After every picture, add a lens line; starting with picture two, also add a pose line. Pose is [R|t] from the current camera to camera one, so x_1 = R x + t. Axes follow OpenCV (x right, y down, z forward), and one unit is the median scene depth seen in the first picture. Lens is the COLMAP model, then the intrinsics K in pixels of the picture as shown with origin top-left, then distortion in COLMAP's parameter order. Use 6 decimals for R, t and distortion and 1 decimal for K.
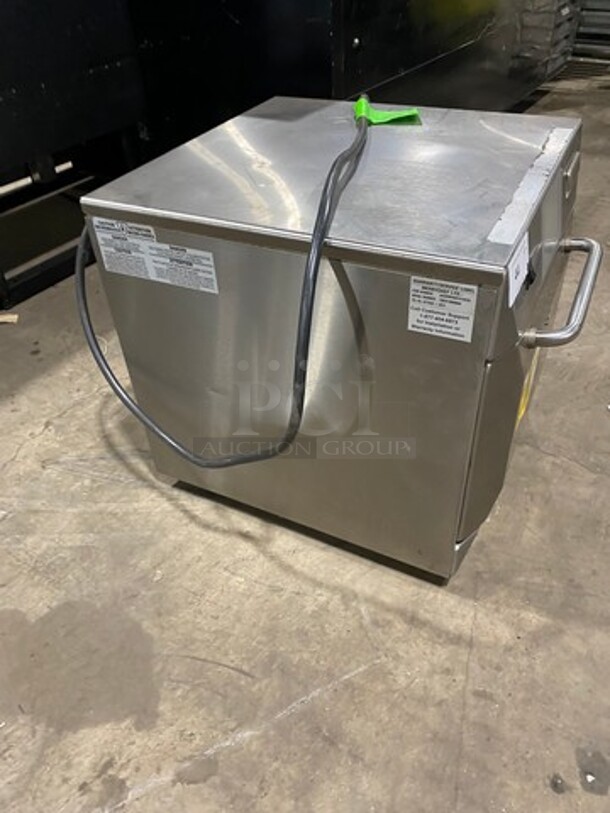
lens RADIAL K [[604.4, 0, 305.0], [0, 604.4, 406.5], [0, 0, 1]] dist [-0.004848, -0.001760]
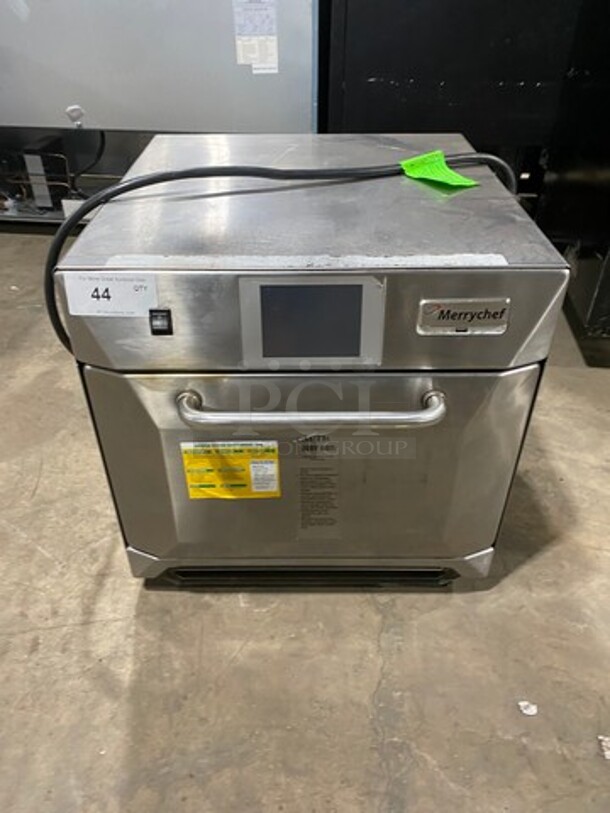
lens RADIAL K [[604.4, 0, 305.0], [0, 604.4, 406.5], [0, 0, 1]] dist [-0.004848, -0.001760]
pose [[0.445060, 0.580980, -0.681457, 0.906922], [-0.589391, 0.762961, 0.265535, -0.382790], [0.674196, 0.283466, 0.681988, 0.419985]]
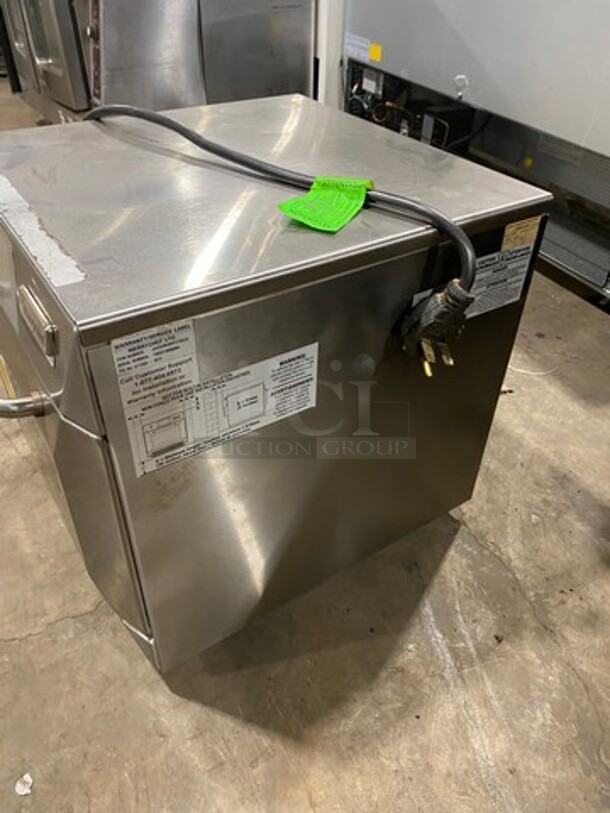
lens RADIAL K [[620.0, 0, 308.2], [0, 620.0, 402.9], [0, 0, 1]] dist [0.007382, -0.002054]
pose [[-0.497914, 0.569449, -0.654072, 0.765483], [-0.556991, 0.368102, 0.744488, -0.977733], [0.664712, 0.735003, 0.133895, 1.156377]]
